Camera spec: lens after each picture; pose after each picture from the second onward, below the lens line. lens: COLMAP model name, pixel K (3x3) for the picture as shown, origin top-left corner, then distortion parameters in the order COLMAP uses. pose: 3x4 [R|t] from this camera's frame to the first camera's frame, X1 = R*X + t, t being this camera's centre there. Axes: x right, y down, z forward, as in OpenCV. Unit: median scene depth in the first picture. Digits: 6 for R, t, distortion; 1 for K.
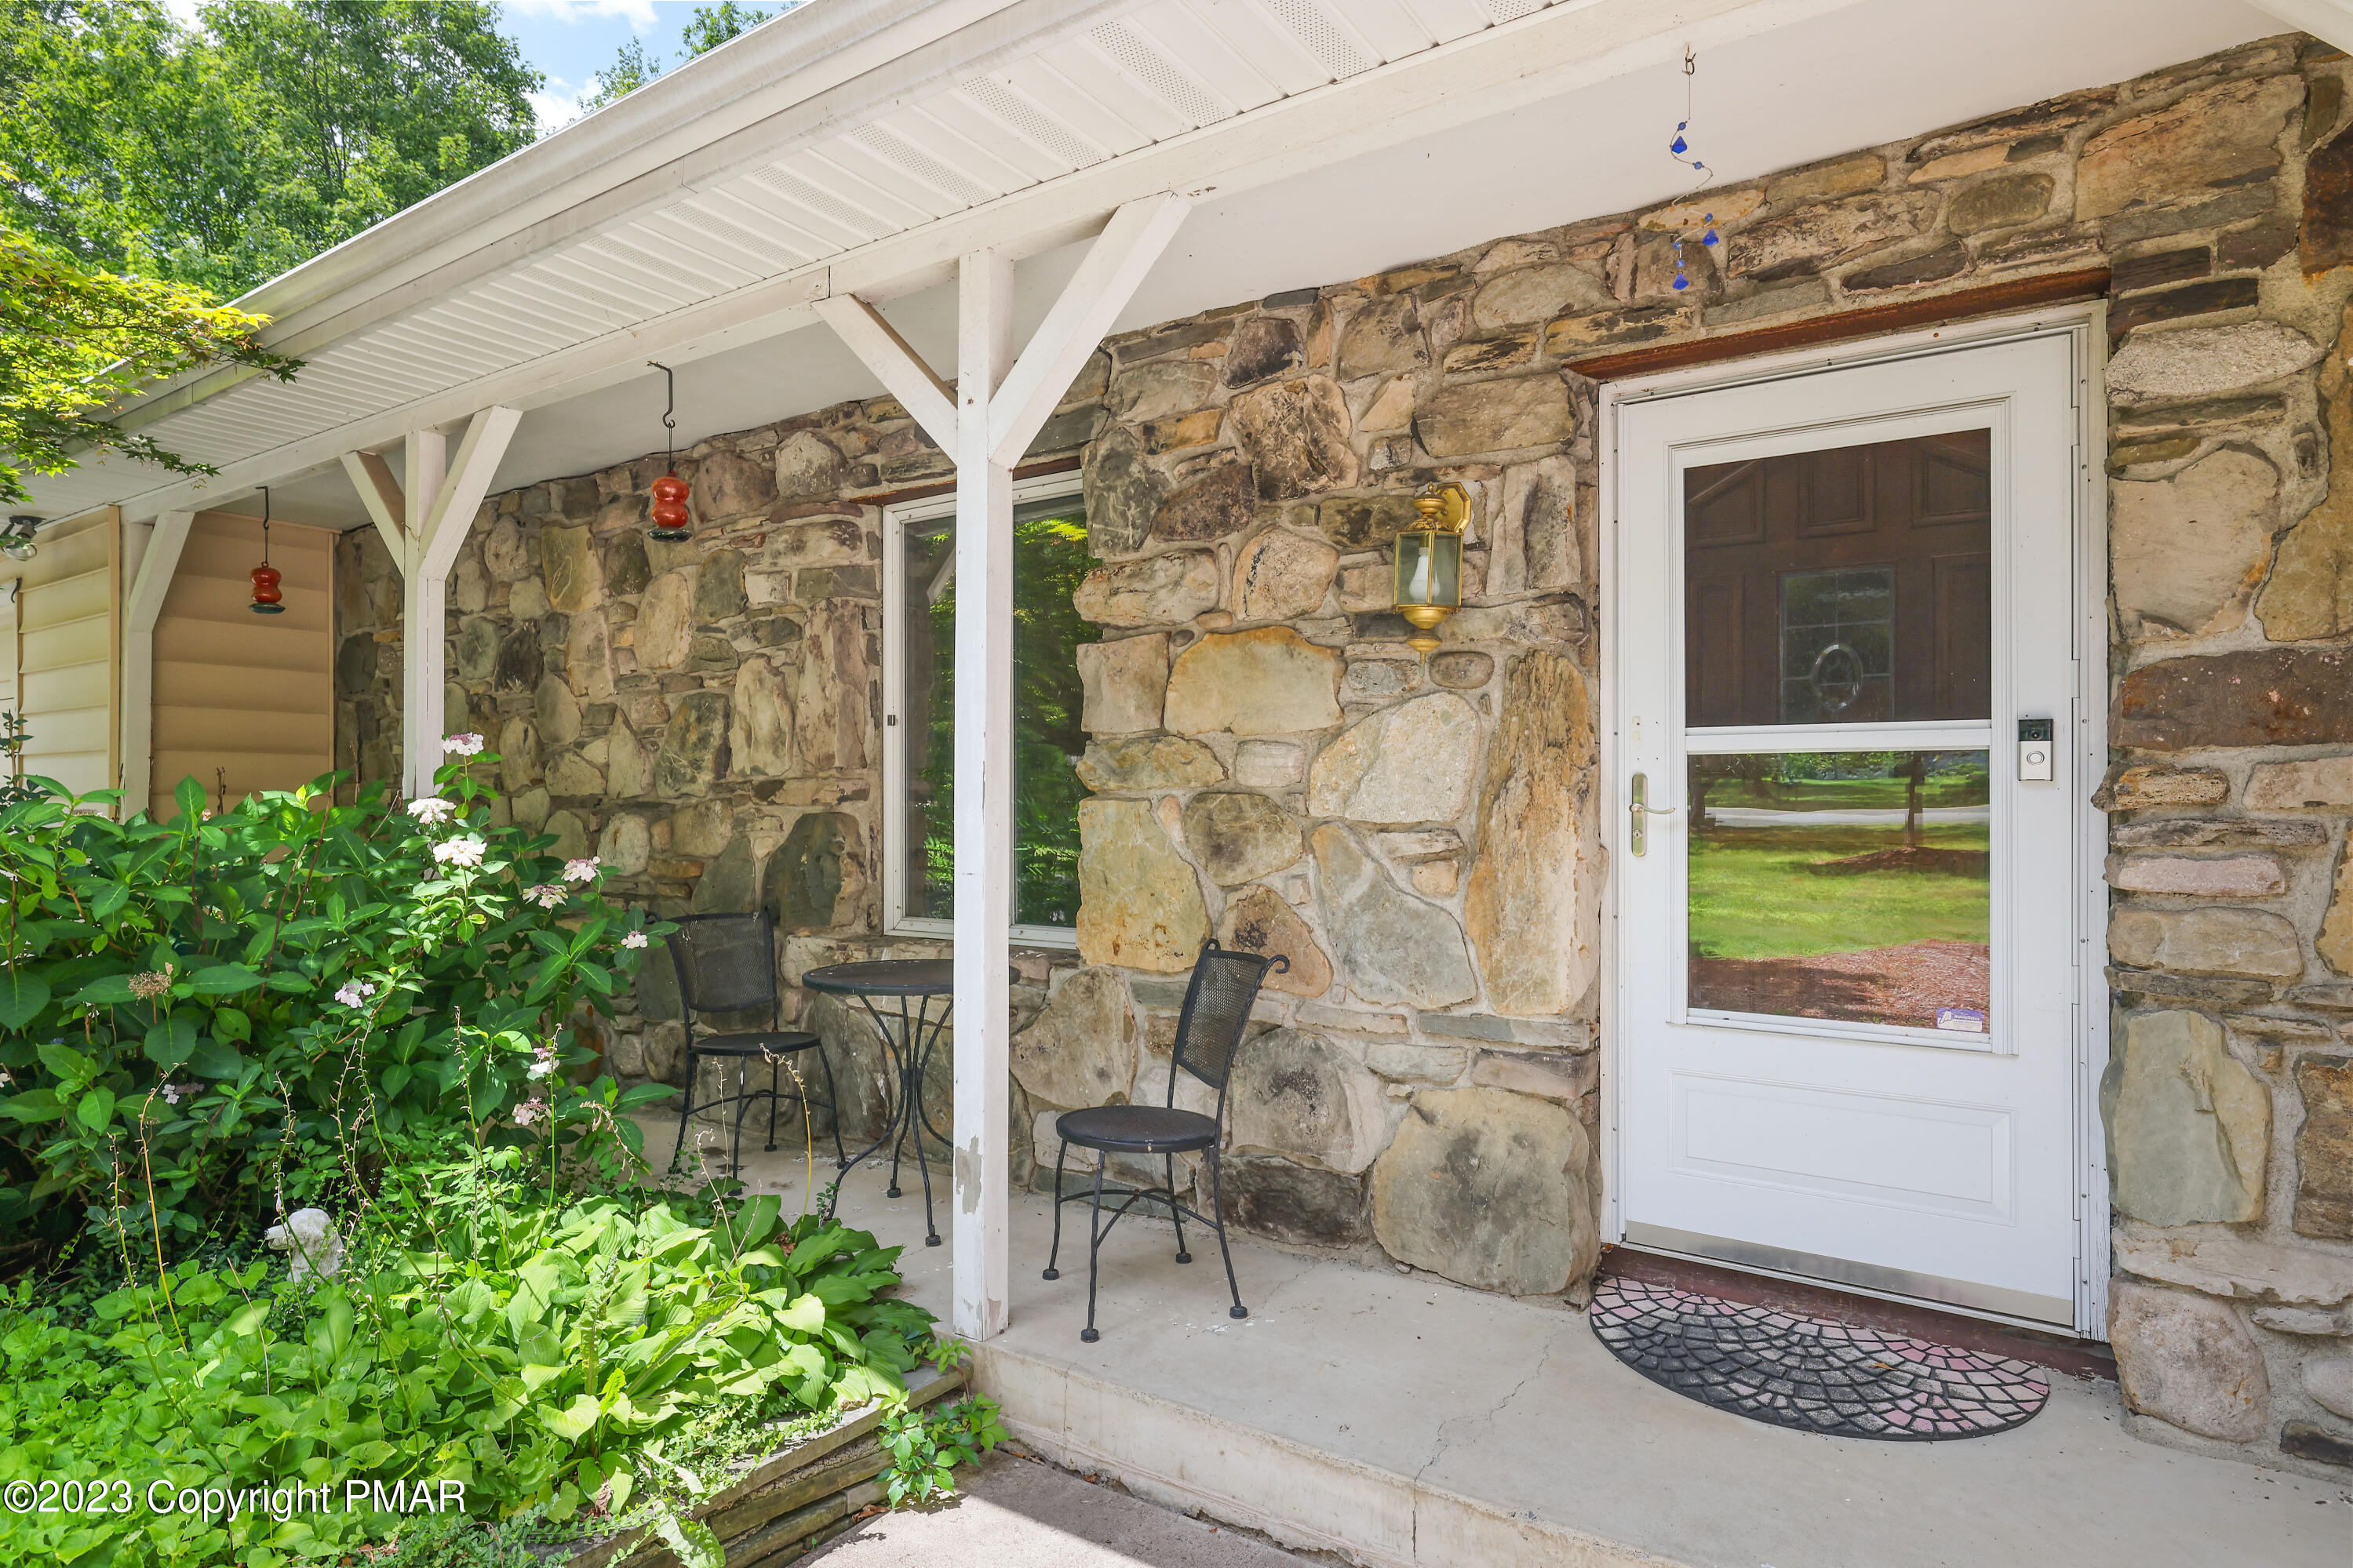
lens RADIAL K [[1275.4, 0, 1176.5], [0, 1275.4, 784.0], [0, 0, 1]] dist [-0.002154, -0.000375]
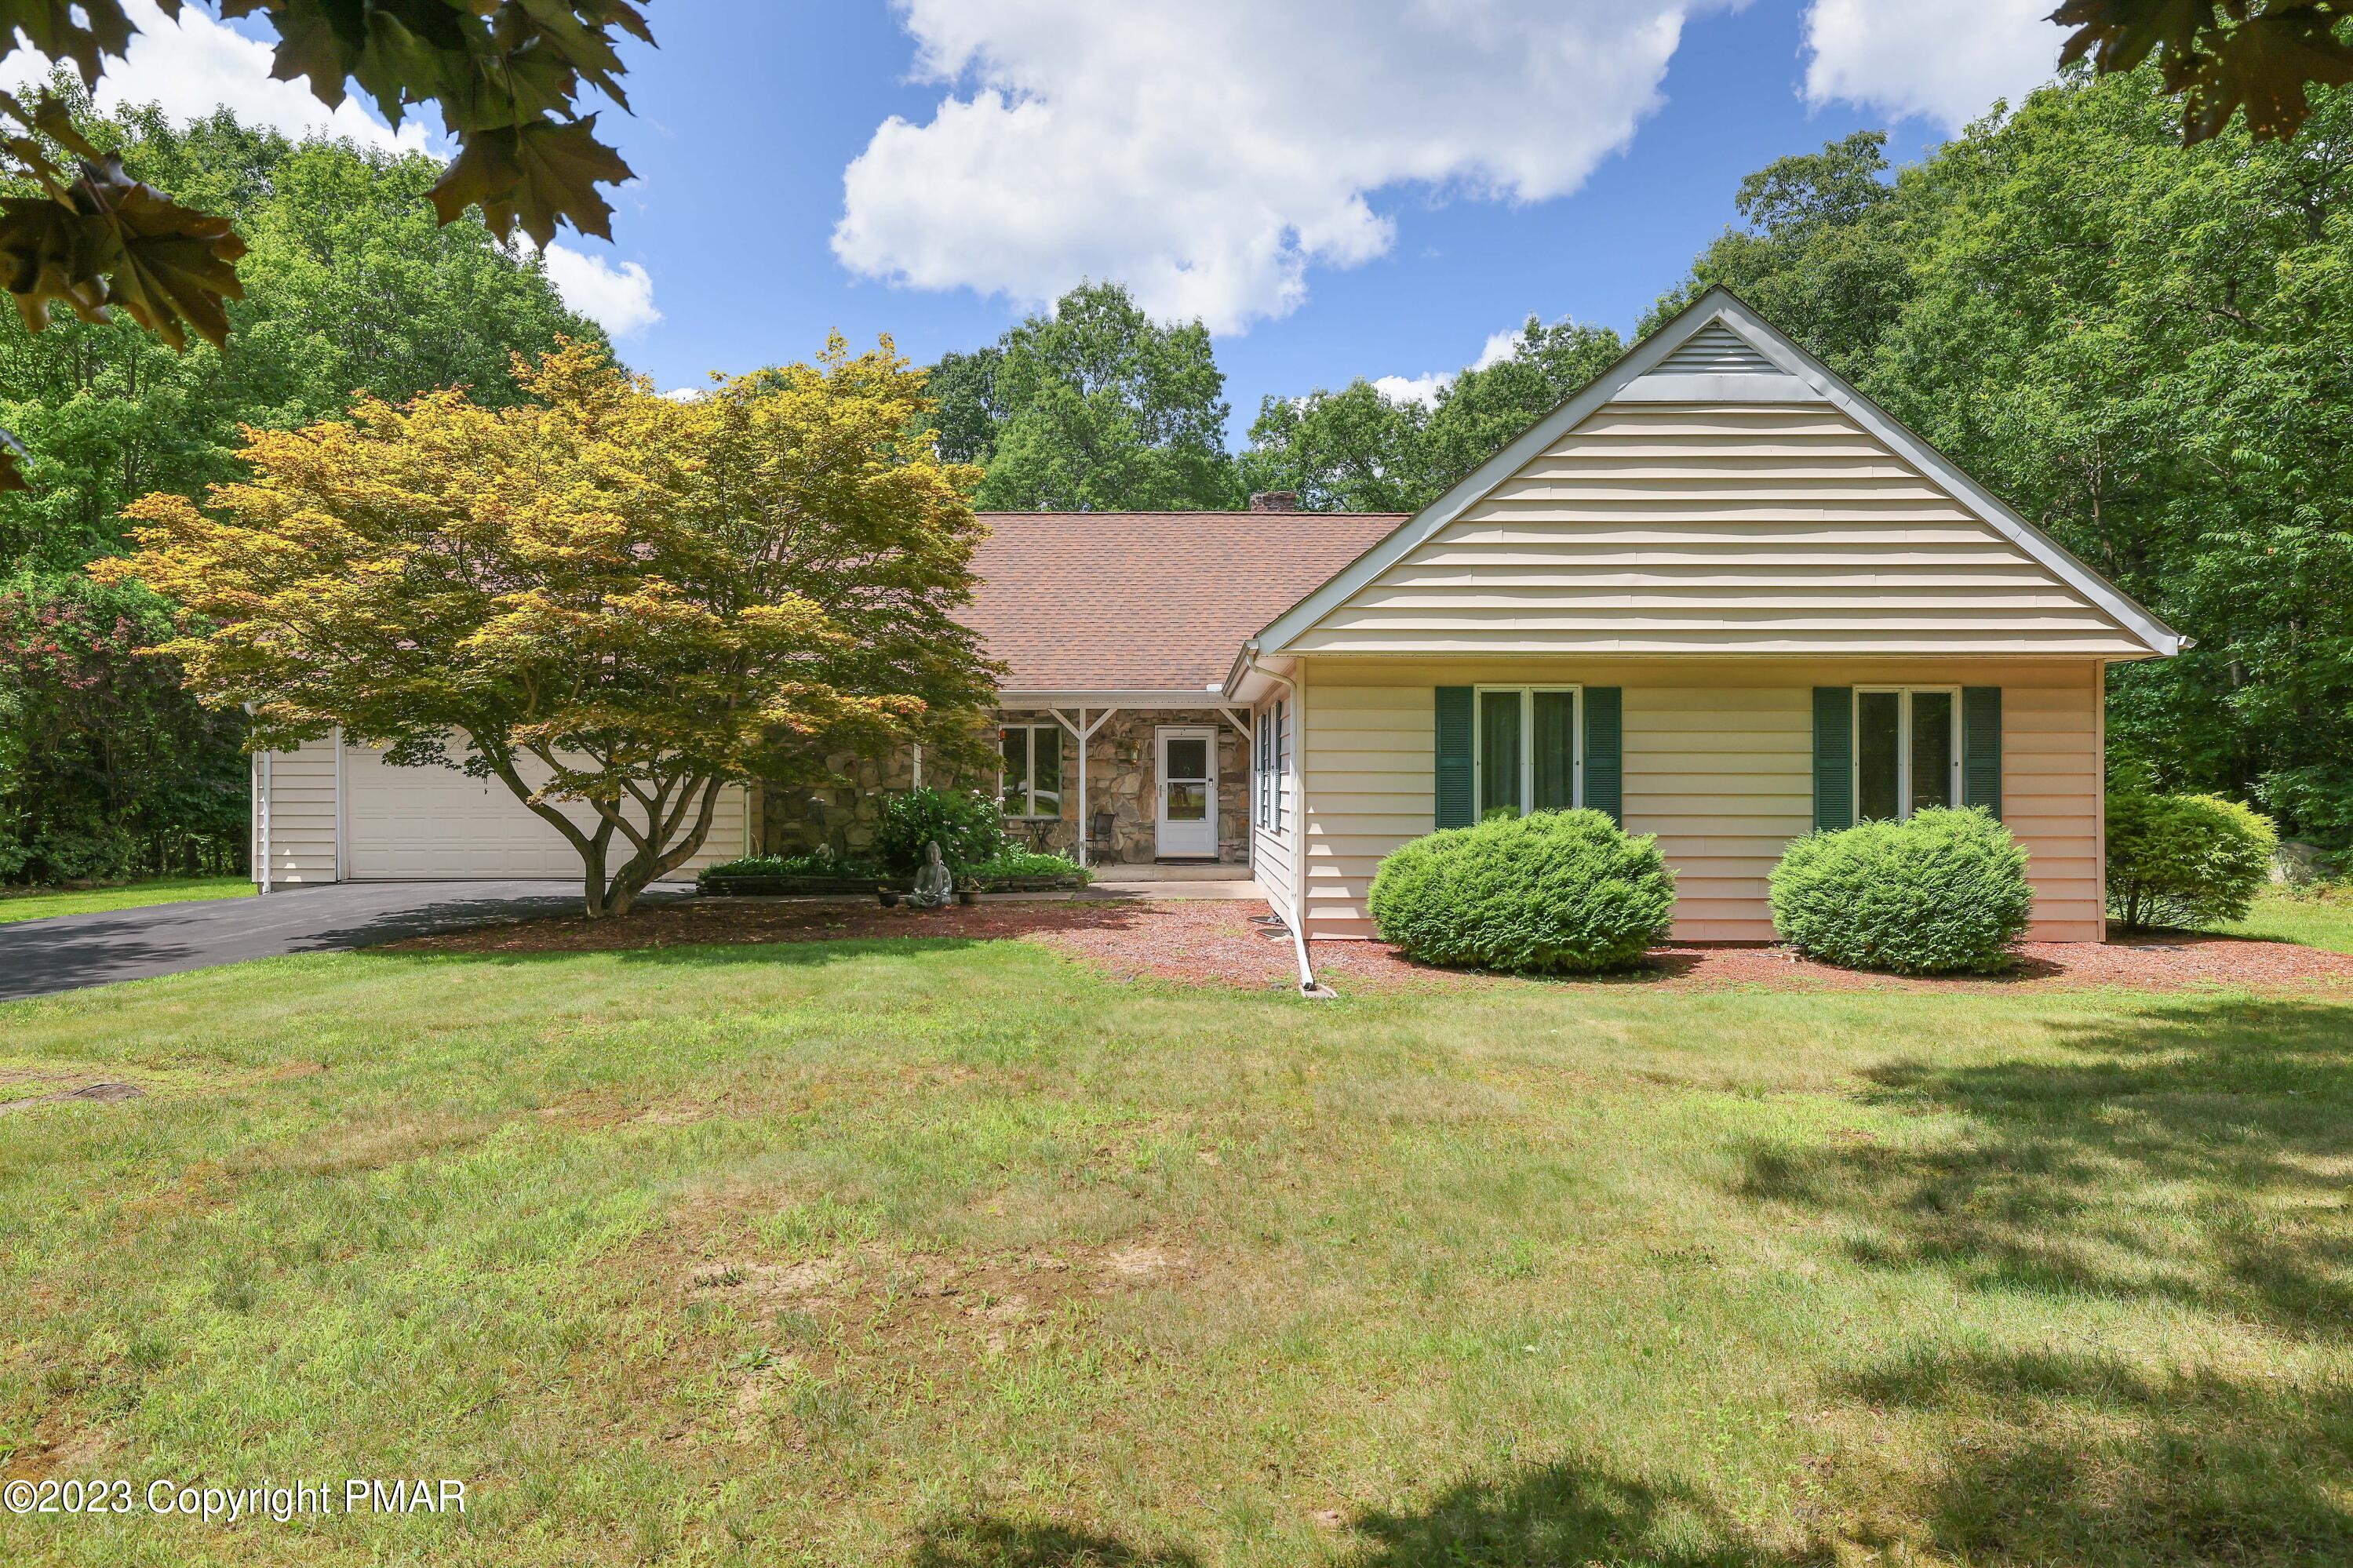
lens RADIAL K [[1338.2, 0, 1176.5], [0, 1338.2, 784.0], [0, 0, 1]] dist [-0.003478, -0.000555]
pose [[0.840482, -0.000963, 0.541839, -3.320522], [-0.004167, 0.999957, 0.008240, -0.072944], [-0.541824, -0.009183, 0.840442, -4.861416]]
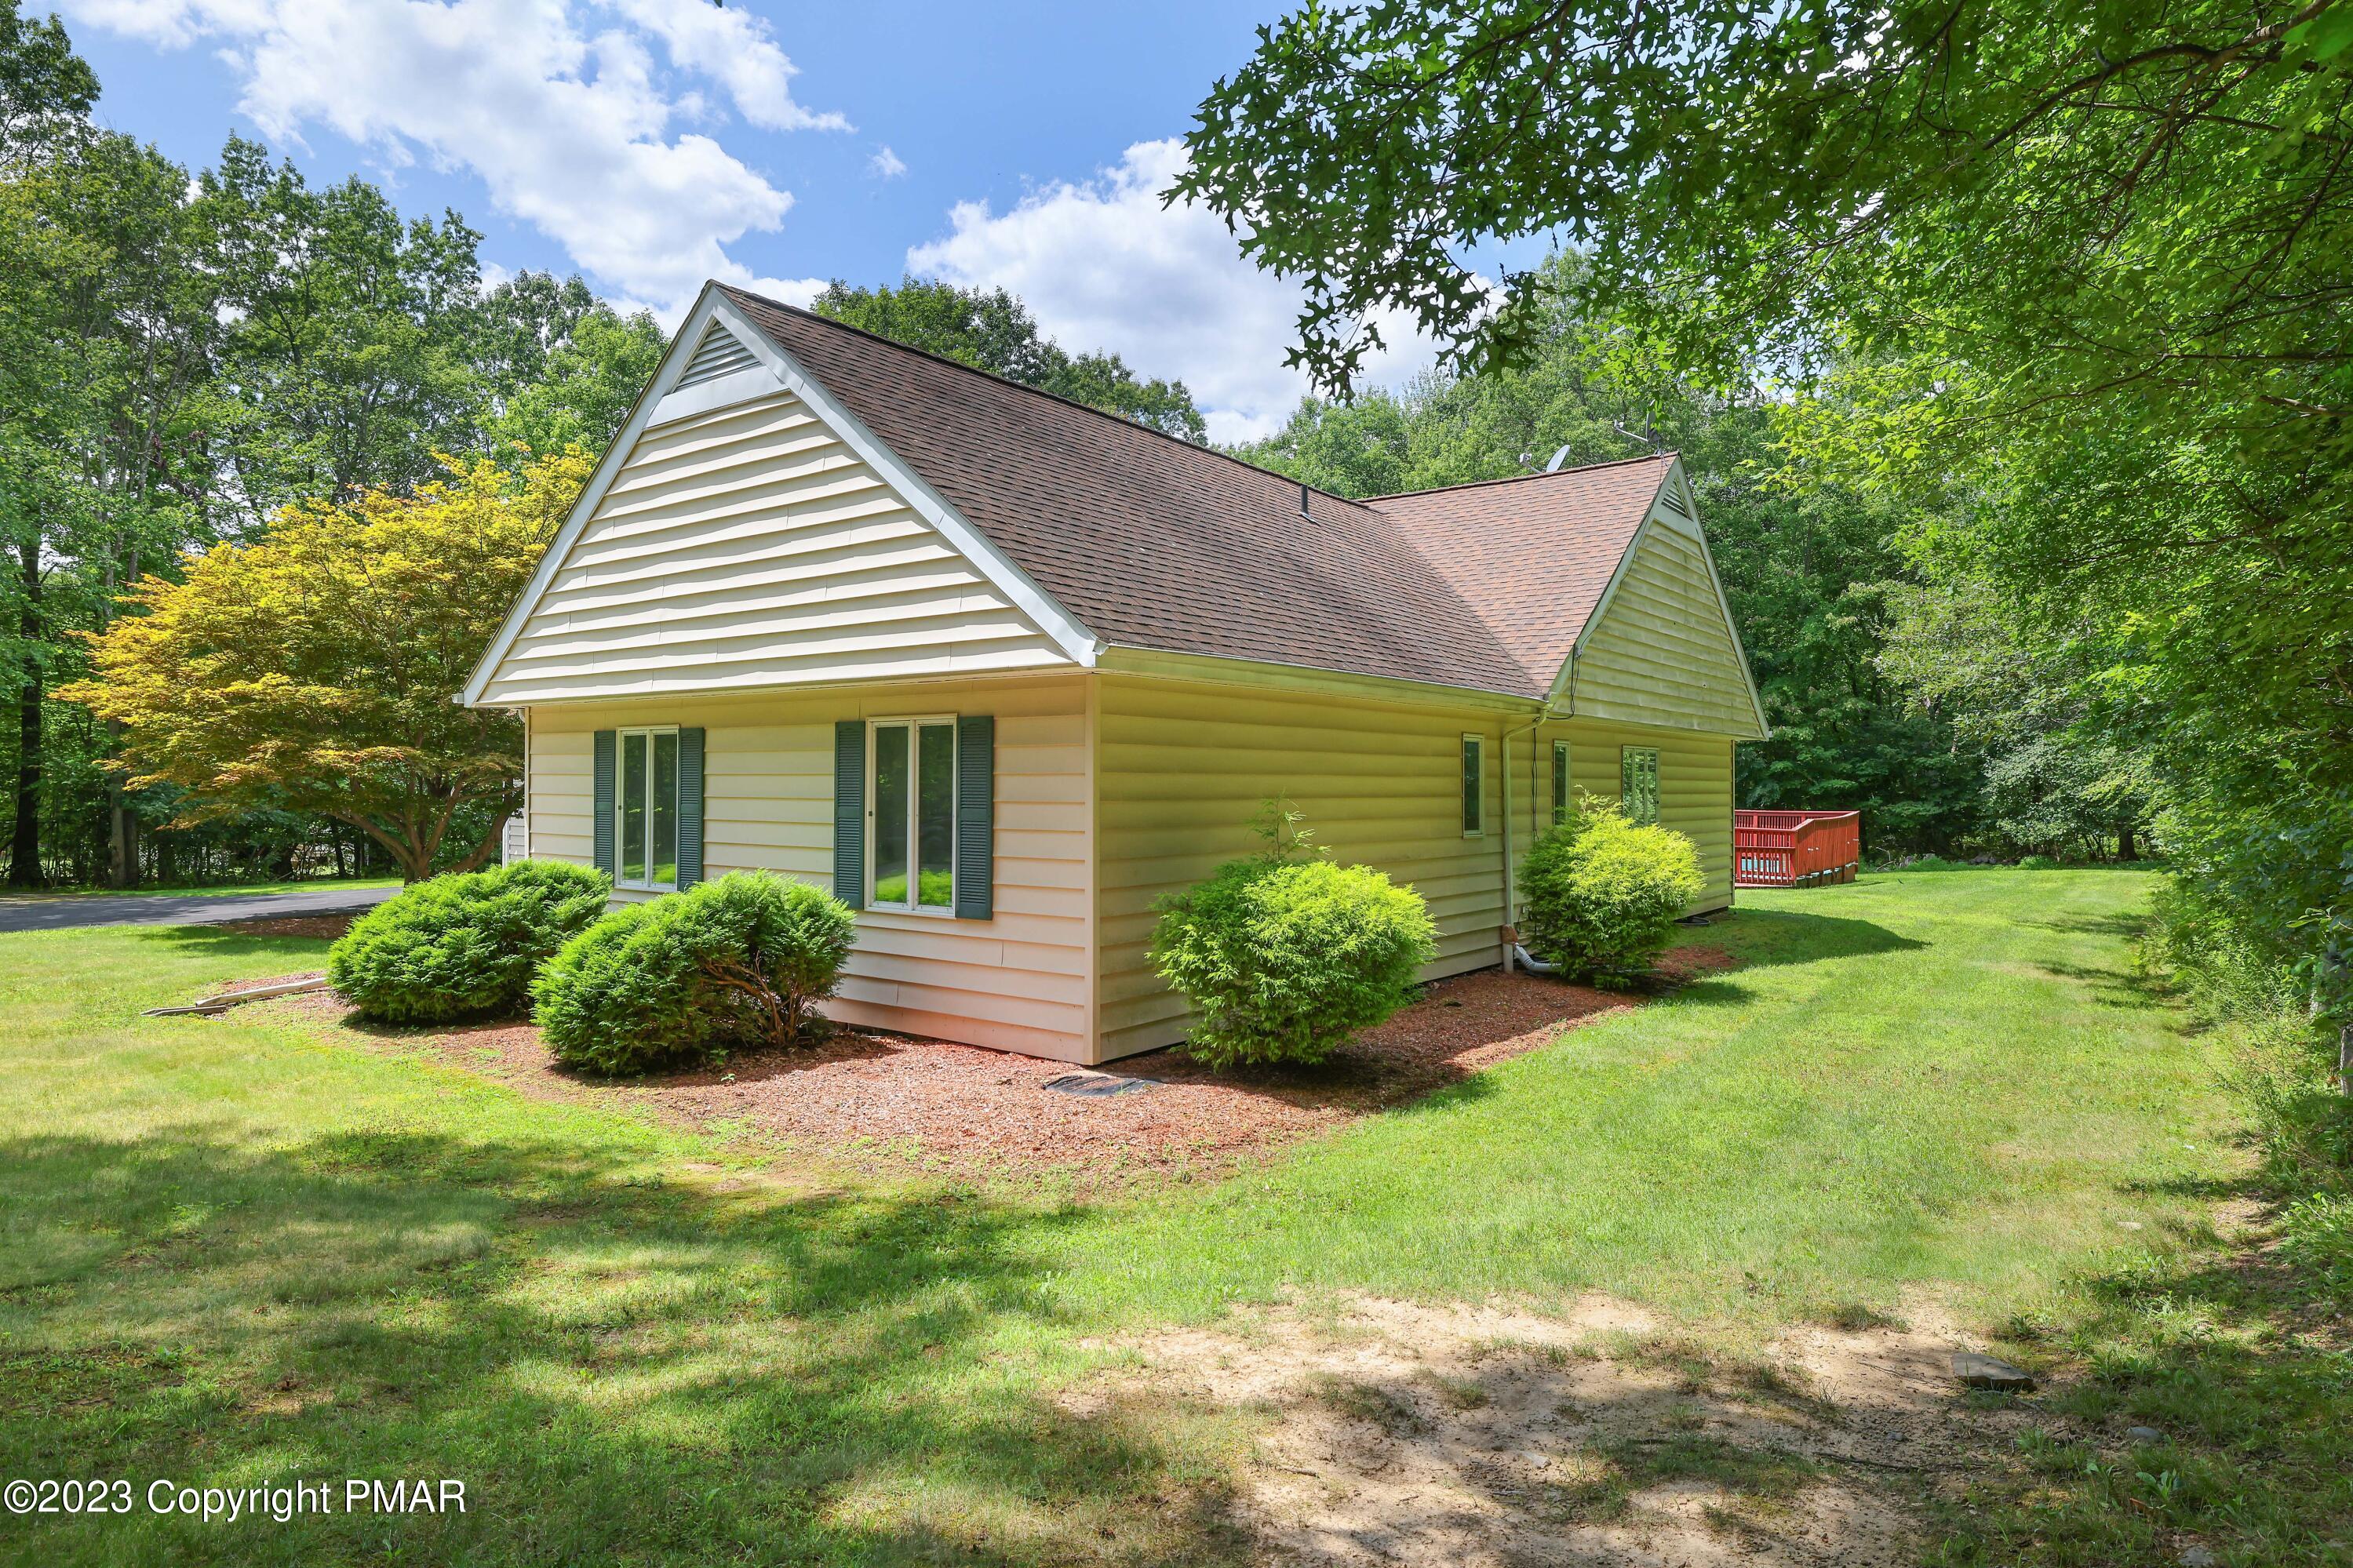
lens RADIAL K [[1338.2, 0, 1176.5], [0, 1338.2, 784.0], [0, 0, 1]] dist [-0.003478, -0.000555]
pose [[0.998628, 0.006478, -0.051963, 2.009205], [-0.006360, 0.999977, 0.002430, -0.206665], [0.051978, -0.002097, 0.998646, -5.986283]]
